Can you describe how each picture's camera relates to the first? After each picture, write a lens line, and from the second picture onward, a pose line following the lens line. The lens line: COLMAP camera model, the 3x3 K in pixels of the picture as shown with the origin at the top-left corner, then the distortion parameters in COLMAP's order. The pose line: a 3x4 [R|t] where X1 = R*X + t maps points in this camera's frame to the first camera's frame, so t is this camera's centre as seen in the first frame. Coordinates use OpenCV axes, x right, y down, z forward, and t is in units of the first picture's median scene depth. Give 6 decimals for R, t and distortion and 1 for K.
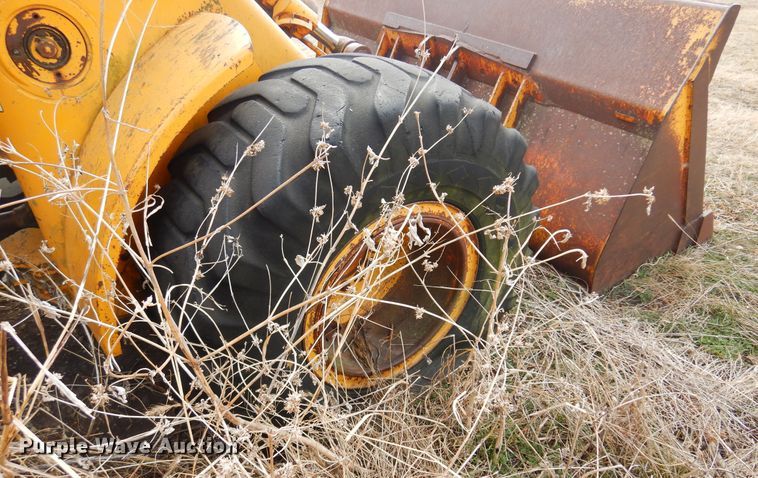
lens RADIAL K [[557.3, 0, 378.6], [0, 557.3, 278.1], [0, 0, 1]] dist [0.040091, -0.000024]
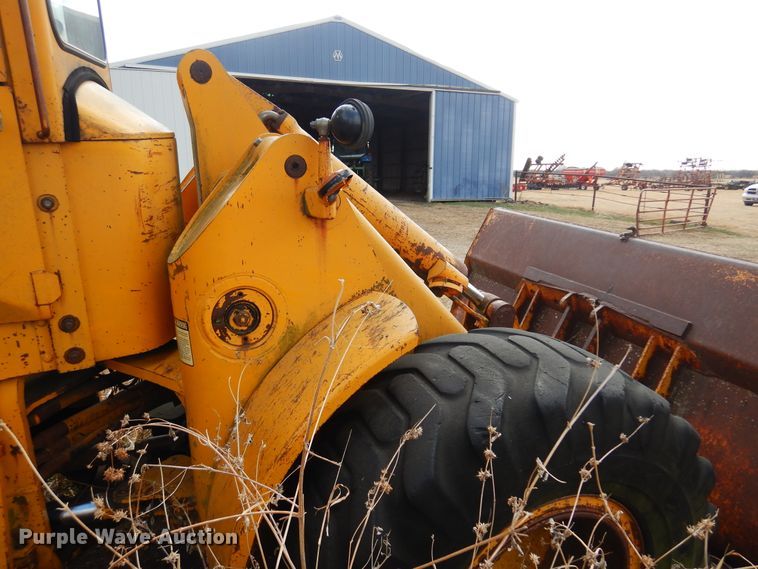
lens RADIAL K [[561.9, 0, 379.0], [0, 561.9, 284.5], [0, 0, 1]] dist [0.029380, -0.000571]
pose [[0.975297, 0.053360, -0.214355, -0.067591], [-0.125282, 0.932840, -0.337809, -0.113575], [0.181933, 0.356319, 0.916481, -0.024429]]
